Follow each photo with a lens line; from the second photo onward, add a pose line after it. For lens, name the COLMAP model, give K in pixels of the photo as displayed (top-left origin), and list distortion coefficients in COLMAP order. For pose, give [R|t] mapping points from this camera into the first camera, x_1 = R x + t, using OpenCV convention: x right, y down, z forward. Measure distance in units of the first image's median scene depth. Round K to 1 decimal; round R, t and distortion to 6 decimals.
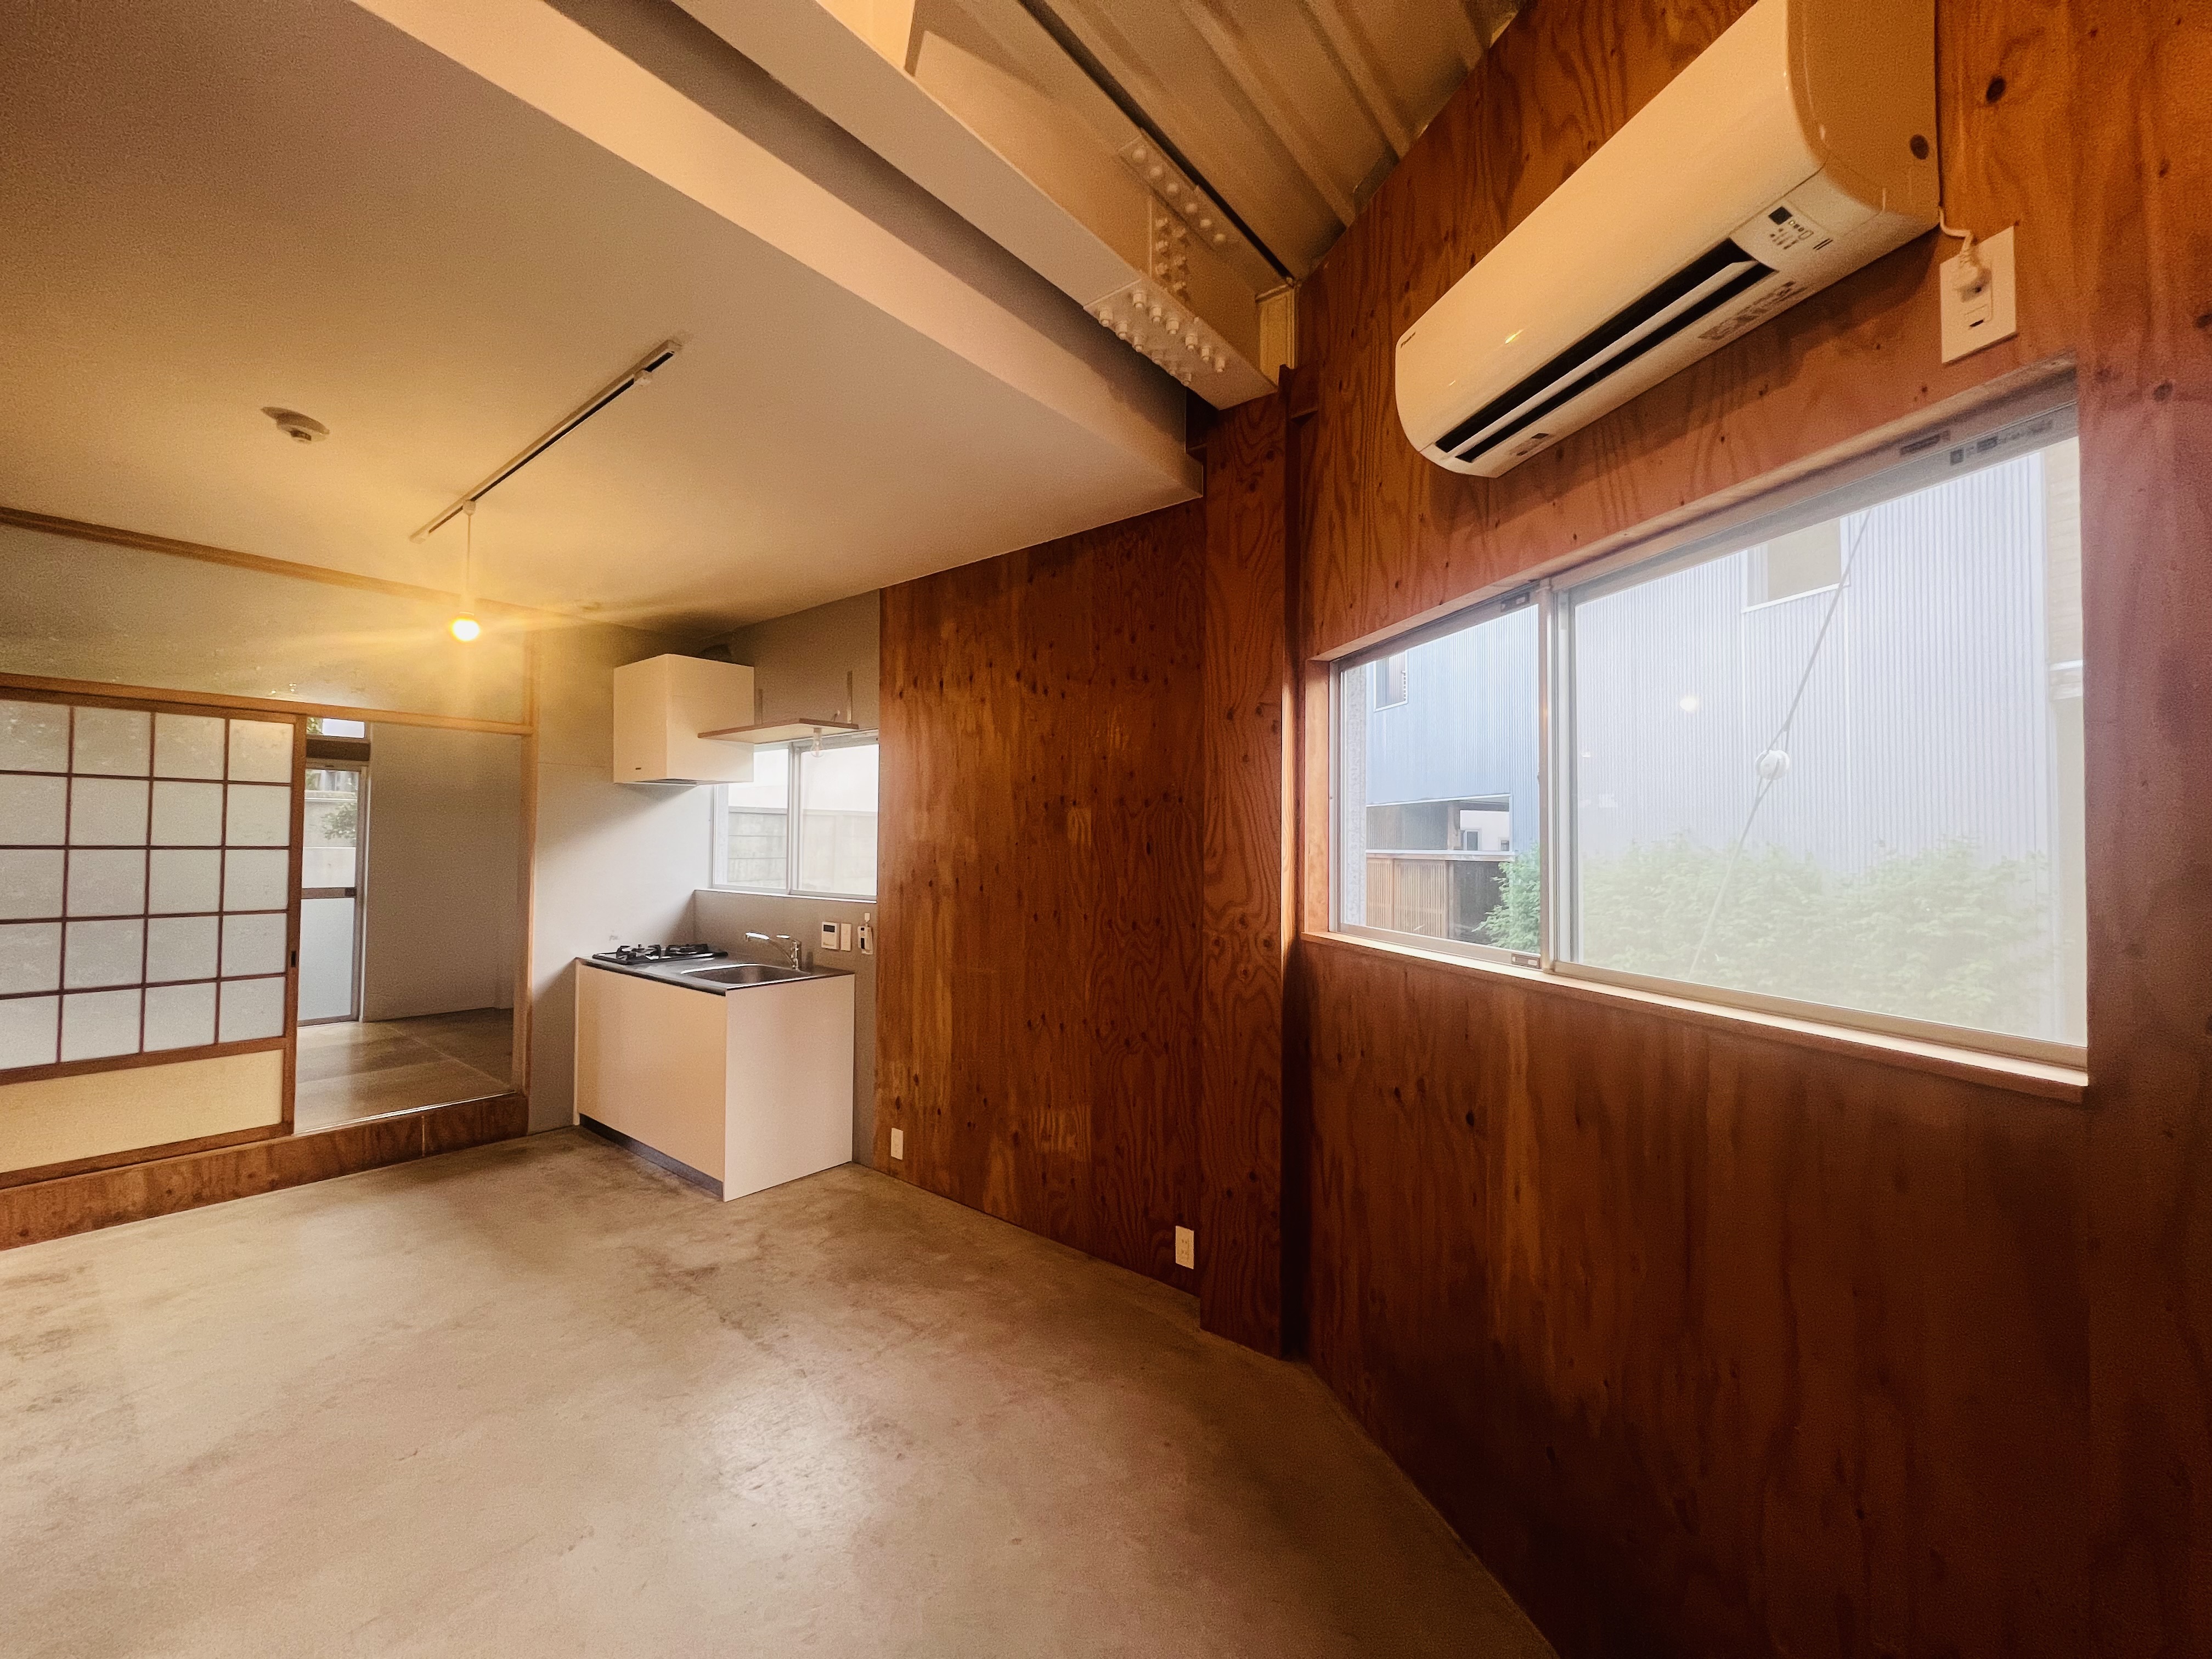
lens RADIAL K [[881.1, 0, 1101.6], [0, 881.1, 823.2], [0, 0, 1]] dist [-0.001877, 0.000605]
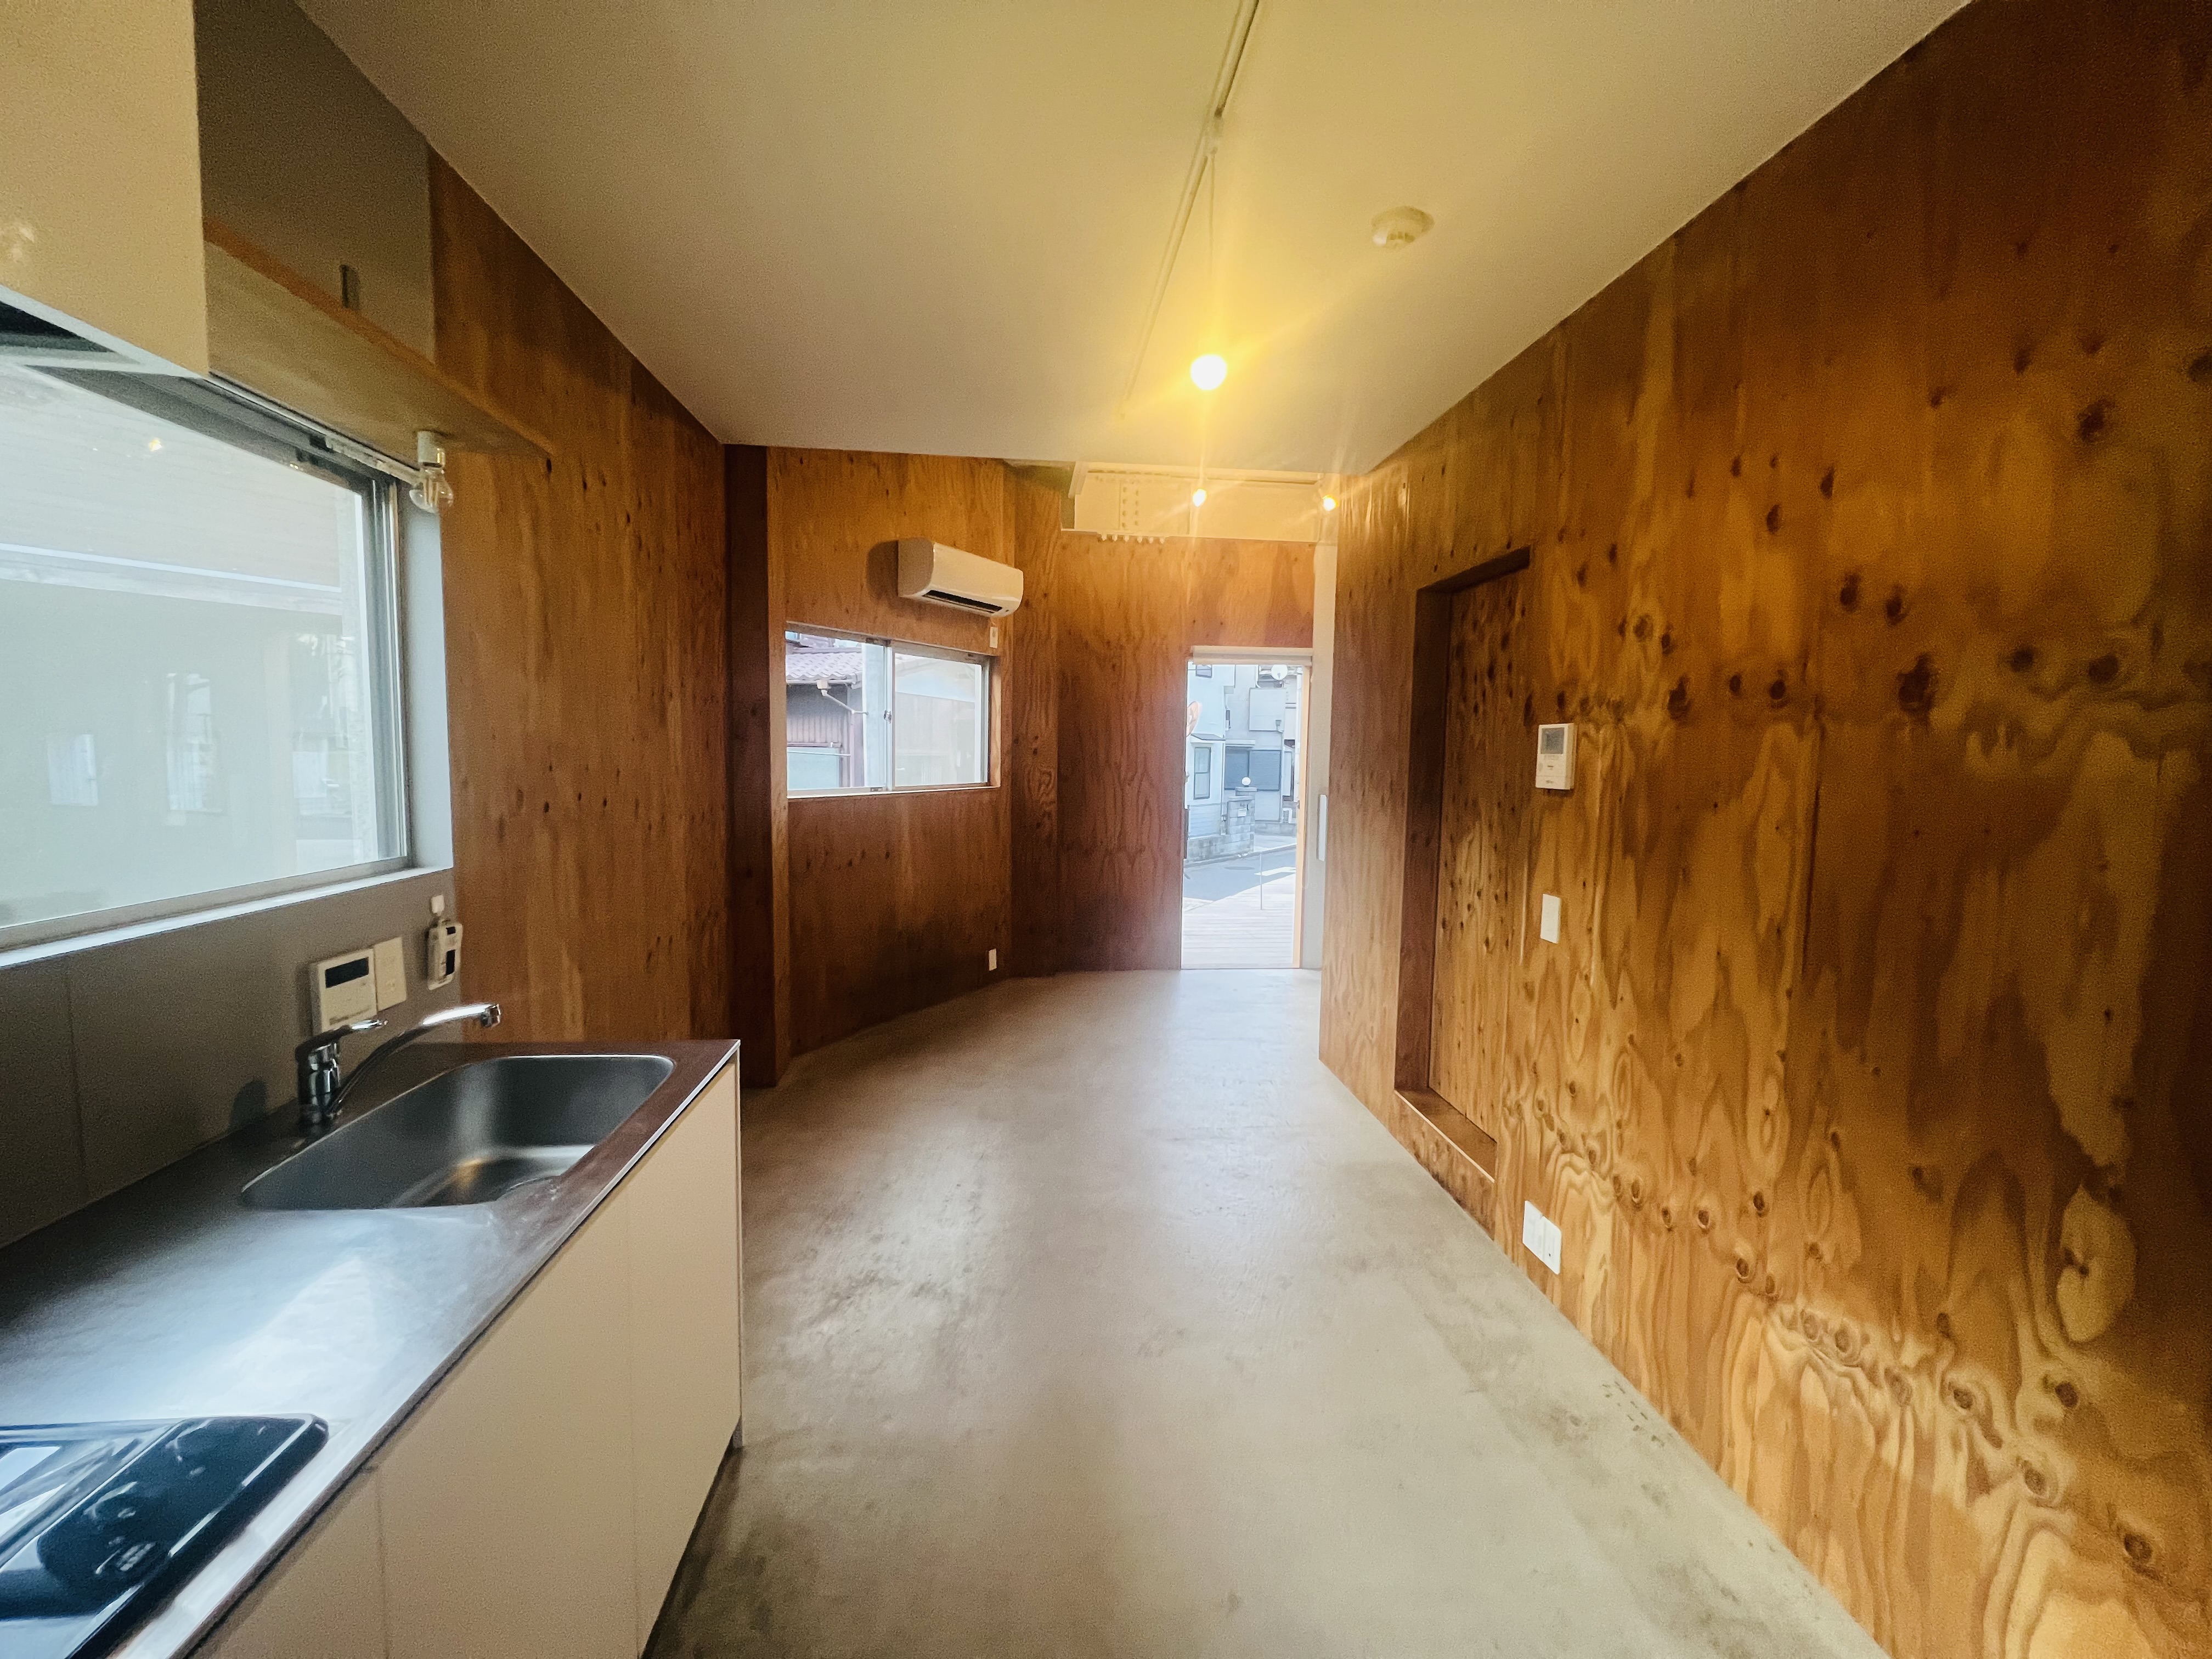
lens RADIAL K [[883.8, 0, 1102.4], [0, 883.8, 822.8], [0, 0, 1]] dist [-0.002536, 0.000790]
pose [[-0.702885, -0.080698, 0.706711, -0.979965], [-0.041345, 0.996499, 0.072668, 0.023656], [-0.710101, 0.021858, -0.703761, 1.297607]]
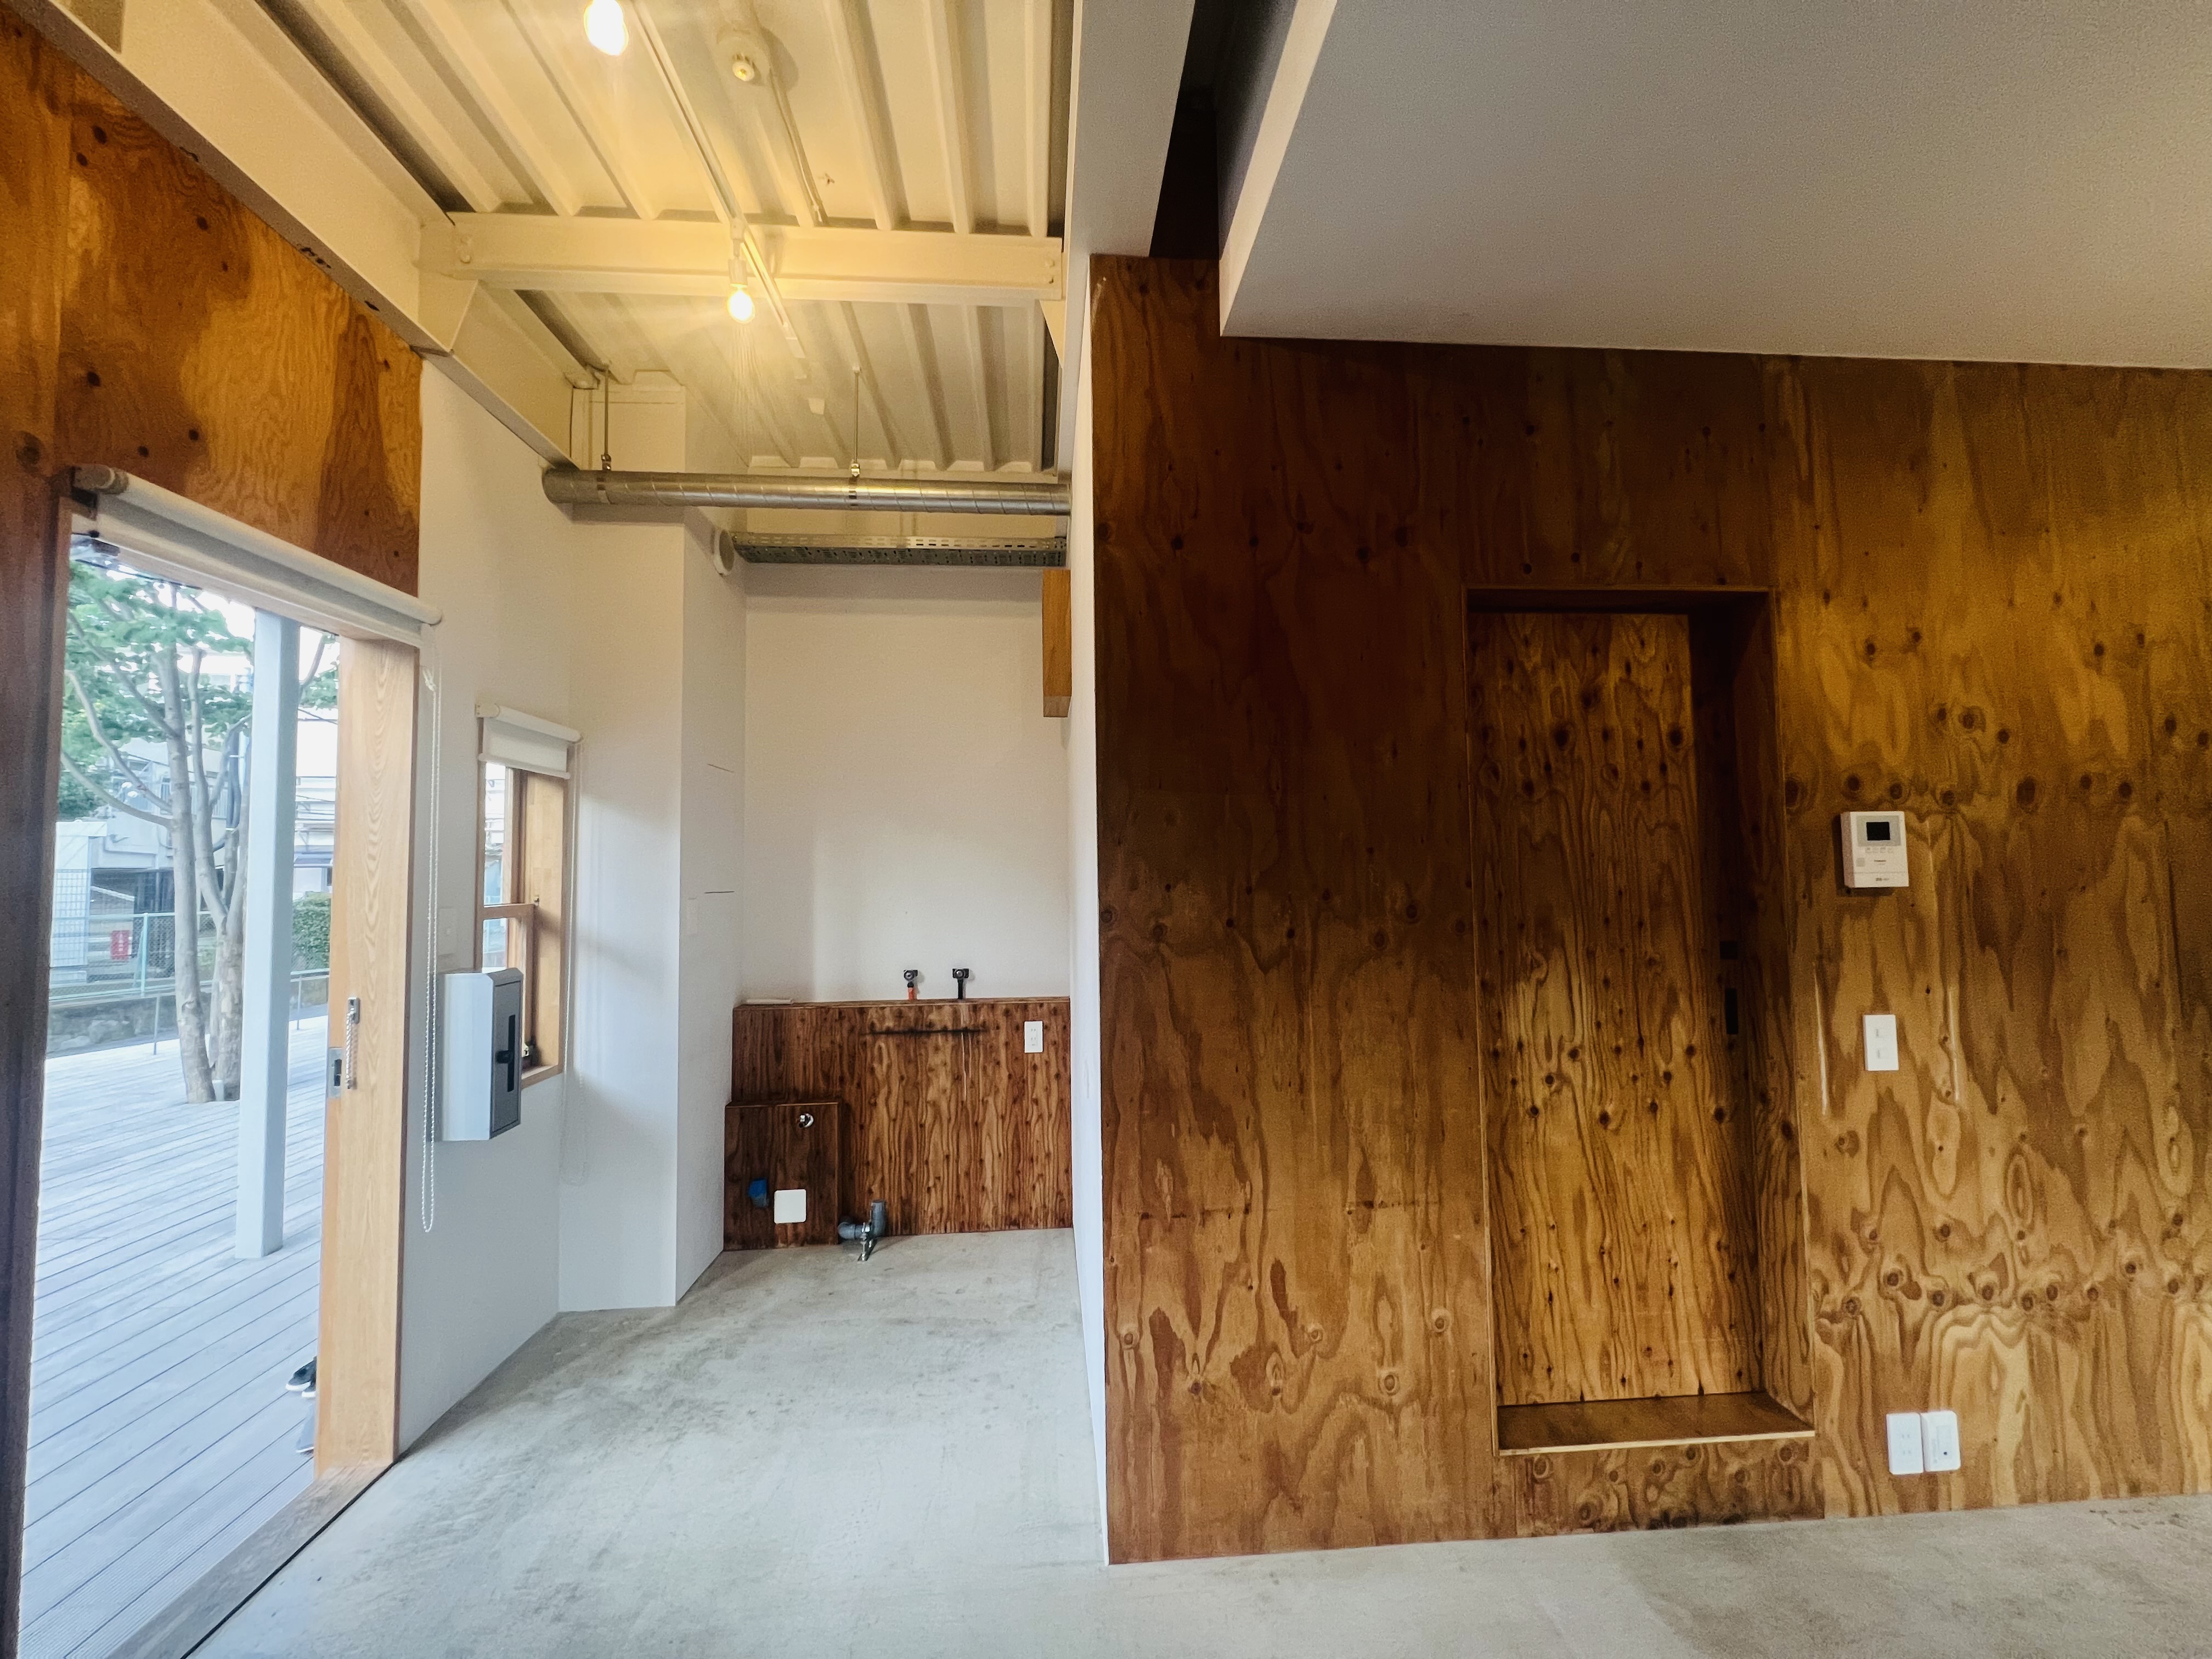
lens RADIAL K [[881.1, 0, 1101.6], [0, 881.1, 823.2], [0, 0, 1]] dist [-0.001877, 0.000605]
pose [[-0.728725, -0.037334, -0.683788, 0.060555], [0.022111, 0.996709, -0.077984, 0.024533], [0.684449, -0.071948, -0.725502, 0.620345]]
